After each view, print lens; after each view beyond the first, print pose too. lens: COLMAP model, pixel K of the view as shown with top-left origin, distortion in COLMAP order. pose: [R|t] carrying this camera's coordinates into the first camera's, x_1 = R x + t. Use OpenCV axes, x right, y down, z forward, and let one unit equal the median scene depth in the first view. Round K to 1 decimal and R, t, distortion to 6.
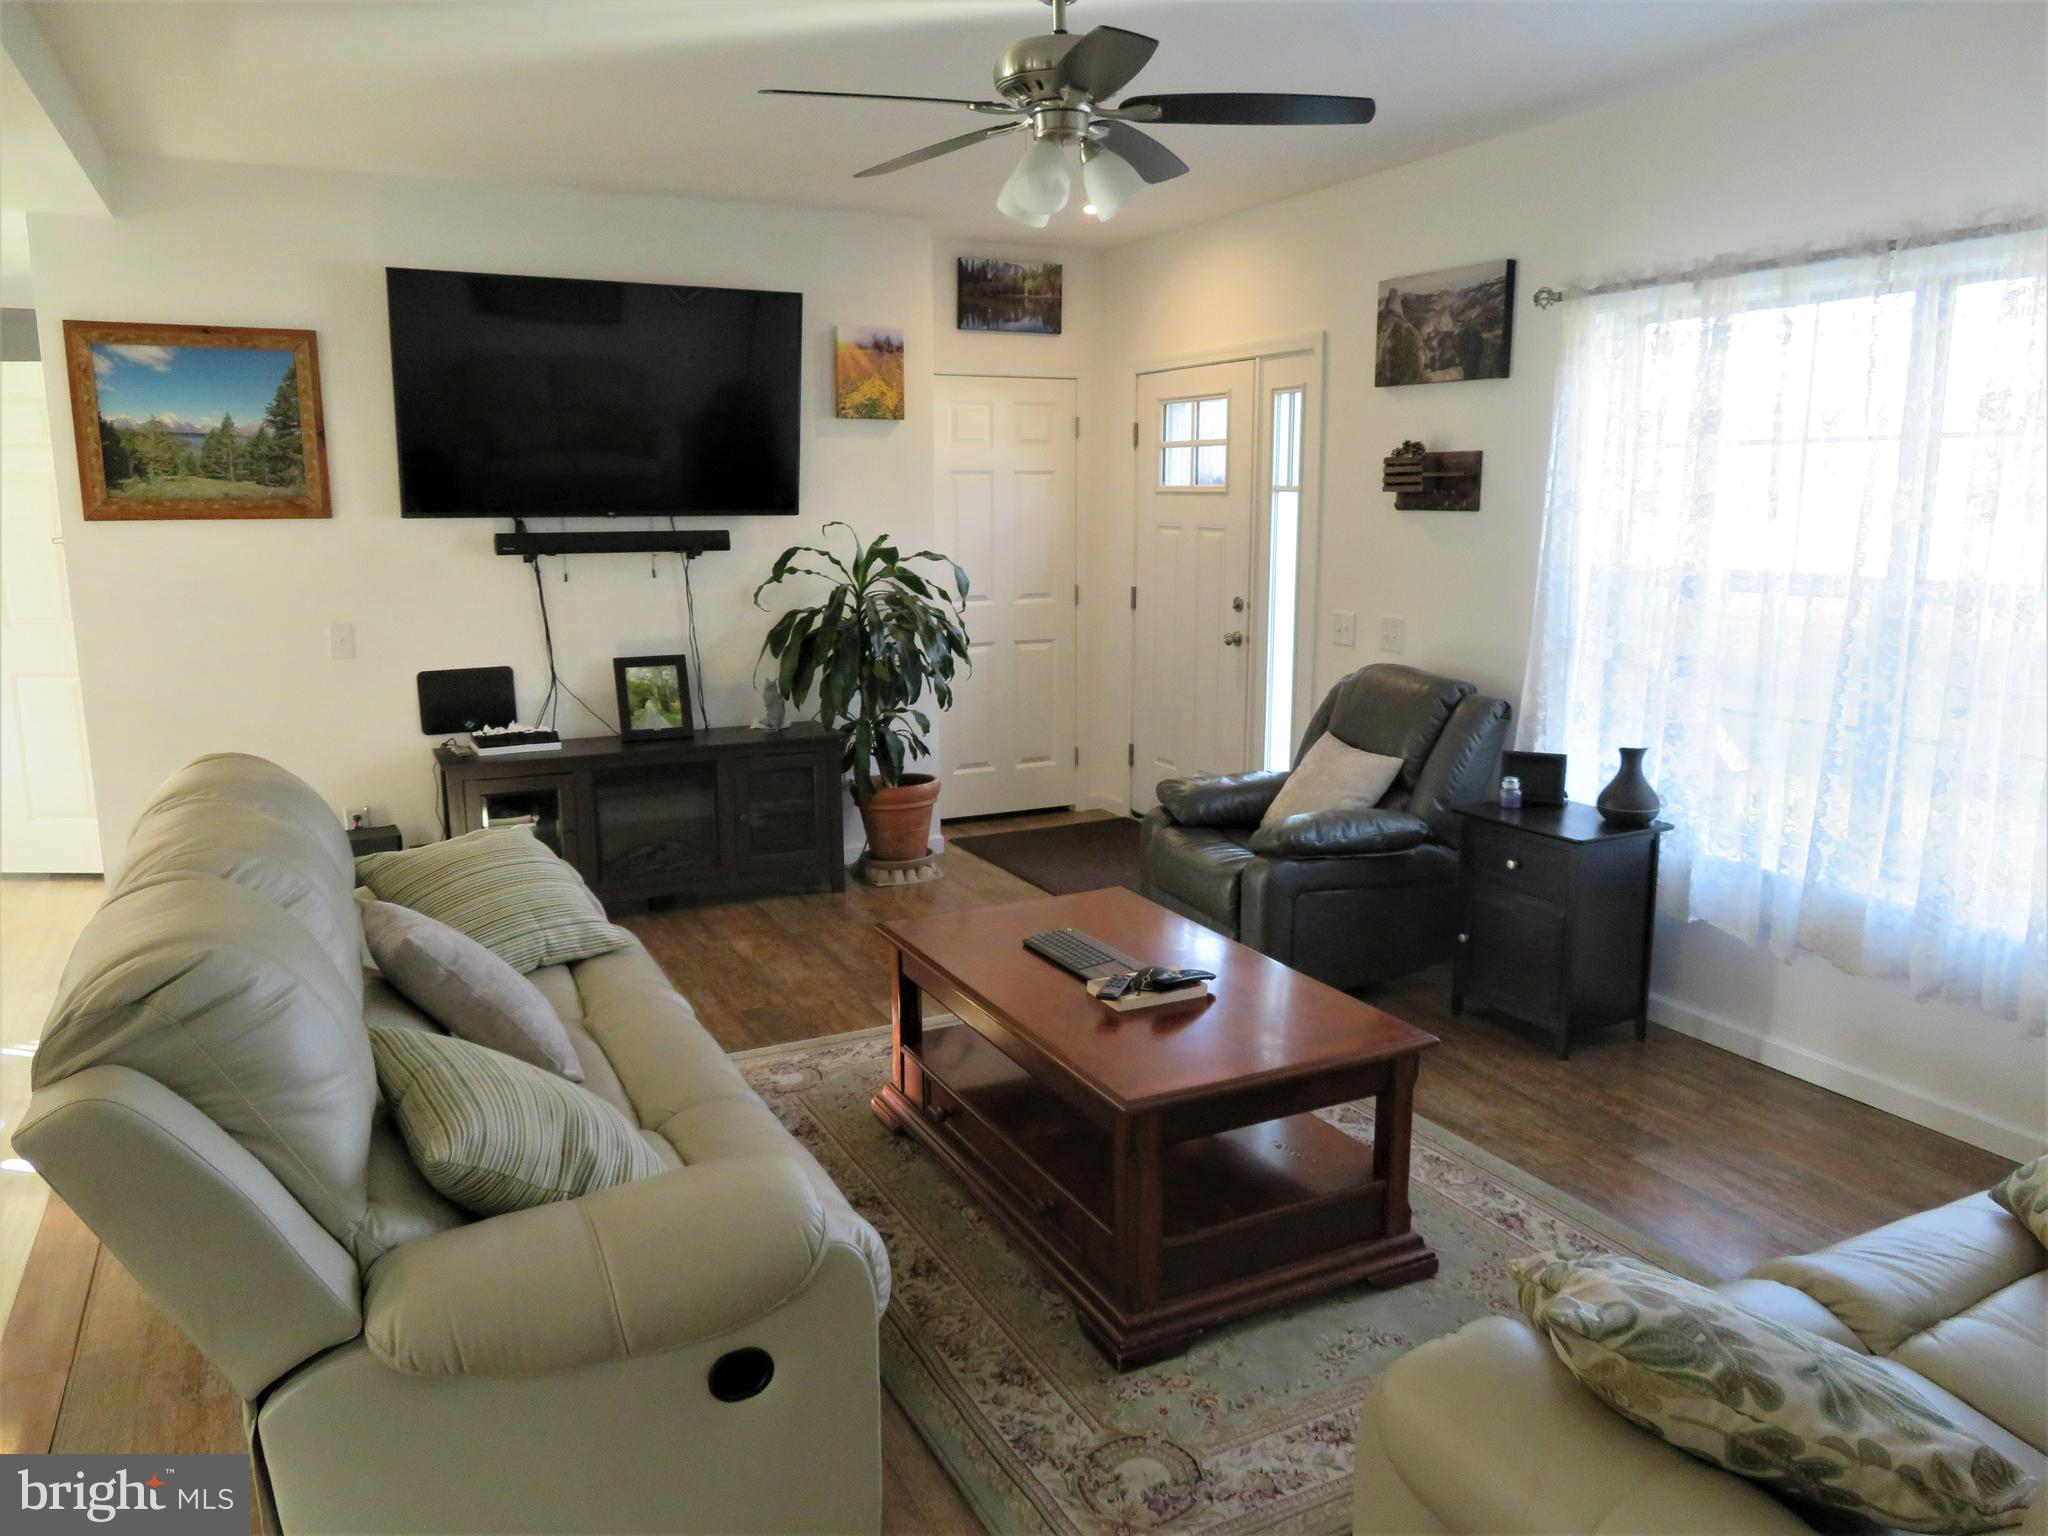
lens RADIAL K [[1468.9, 0, 1027.3], [0, 1468.9, 764.2], [0, 0, 1]] dist [0.001387, 0.000283]
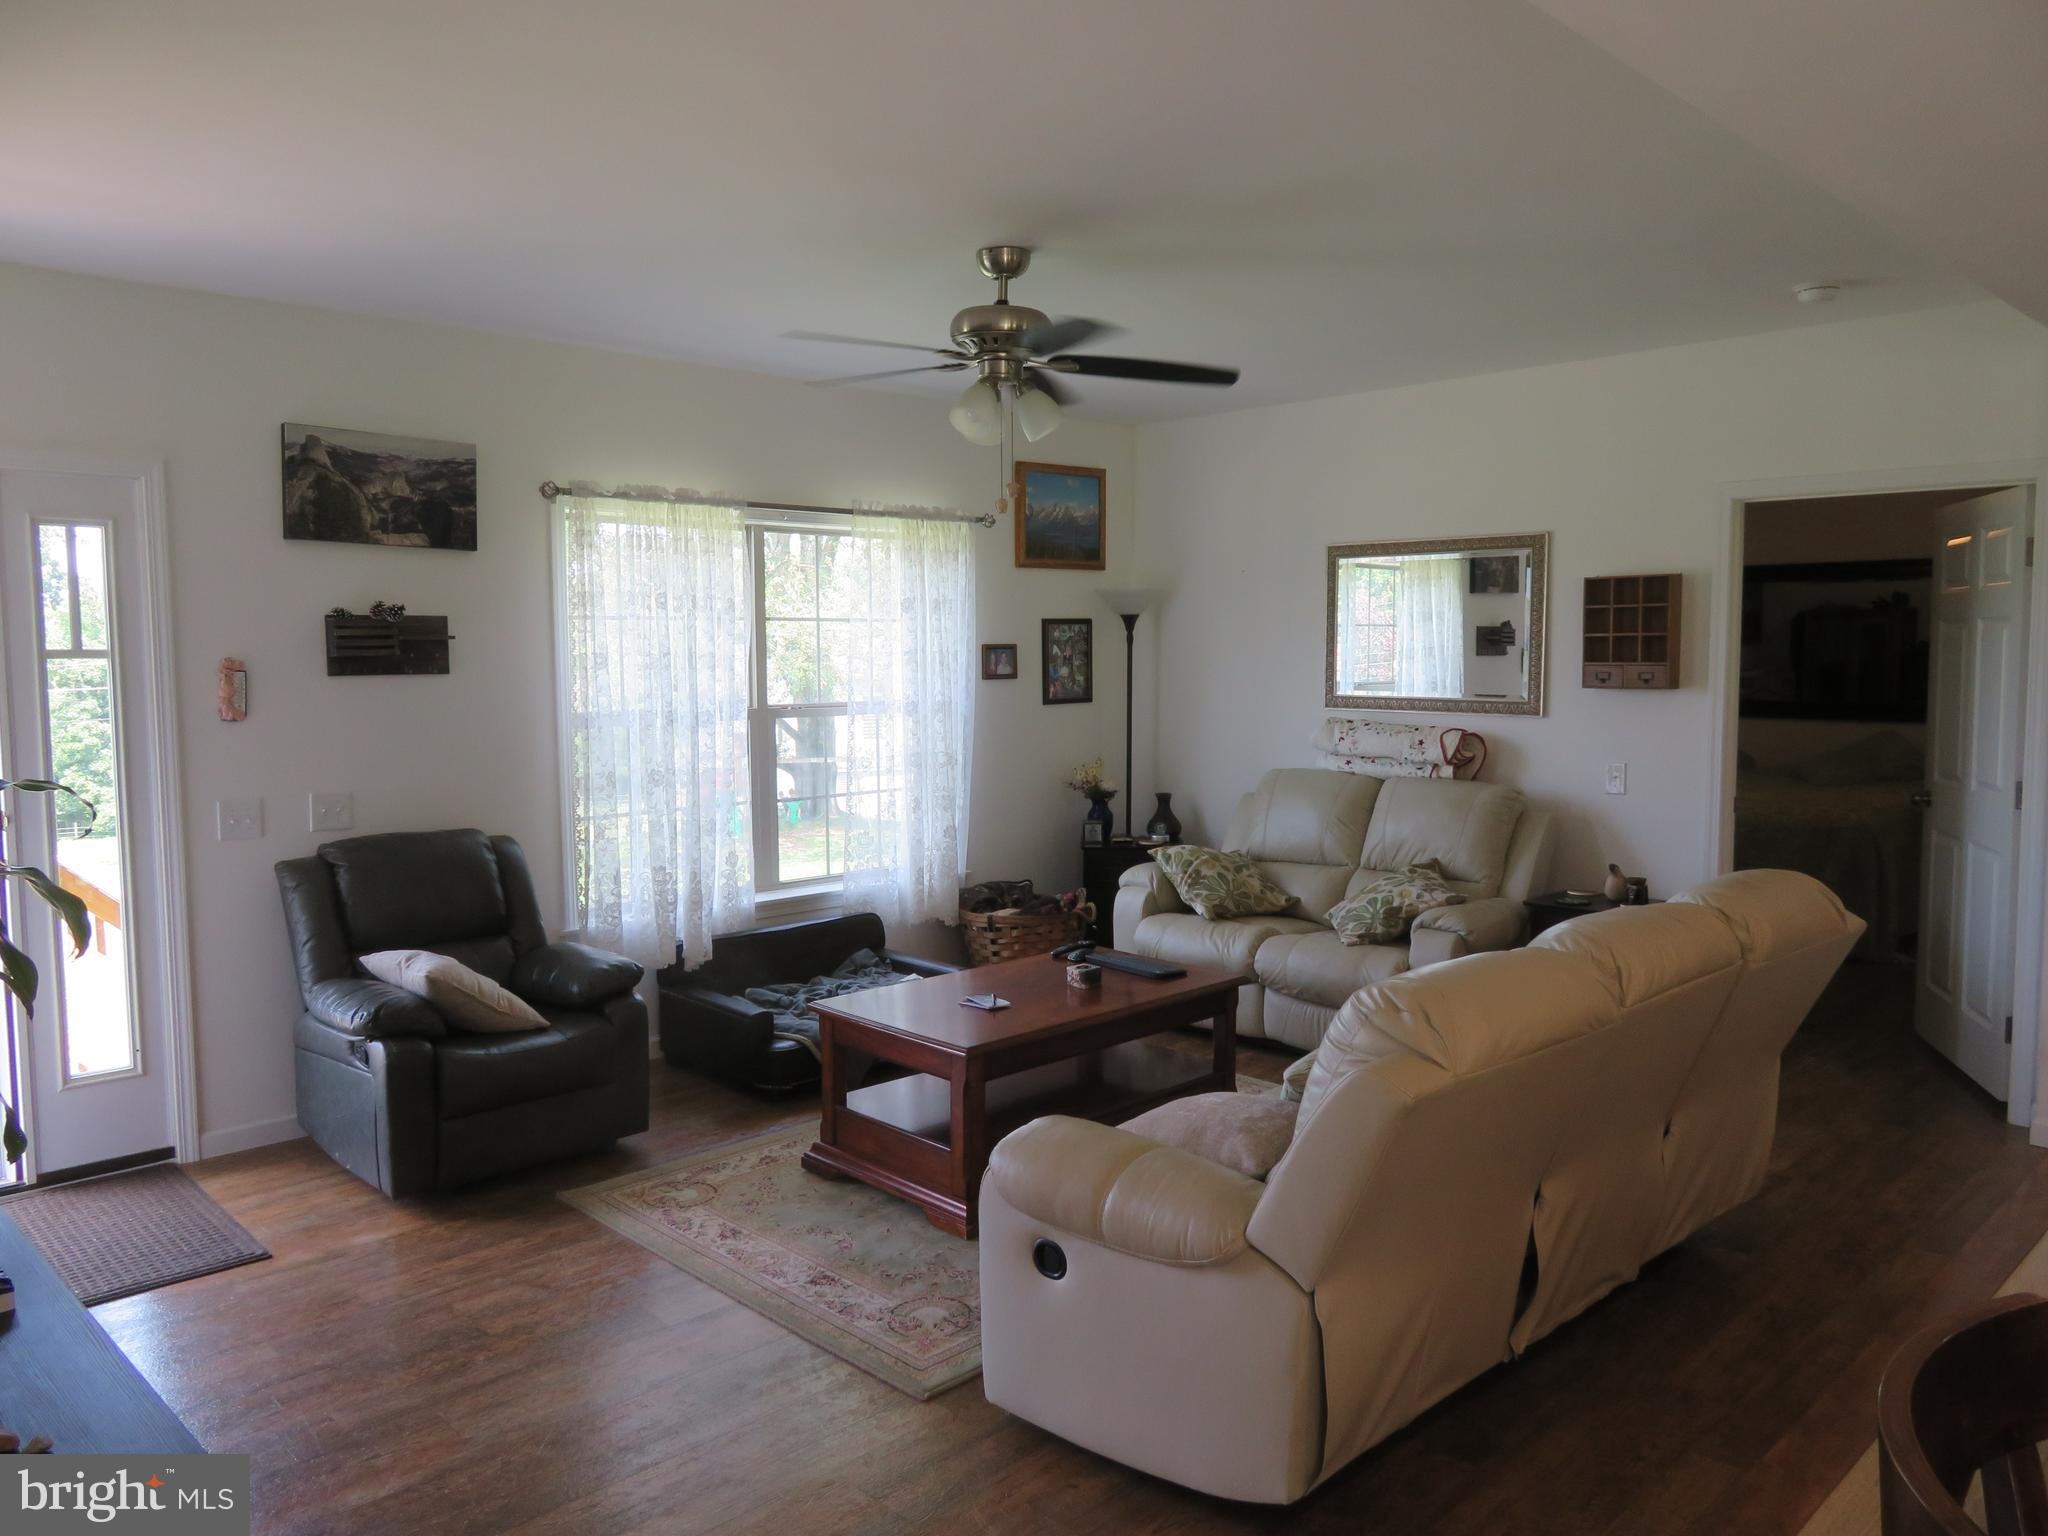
lens RADIAL K [[1468.9, 0, 1027.1], [0, 1468.9, 770.2], [0, 0, 1]] dist [0.001387, 0.000283]
pose [[-0.296831, -0.073283, 0.952114, -0.783593], [0.181097, 0.974637, 0.131475, -0.165204], [-0.937601, 0.211451, -0.276031, 0.900190]]
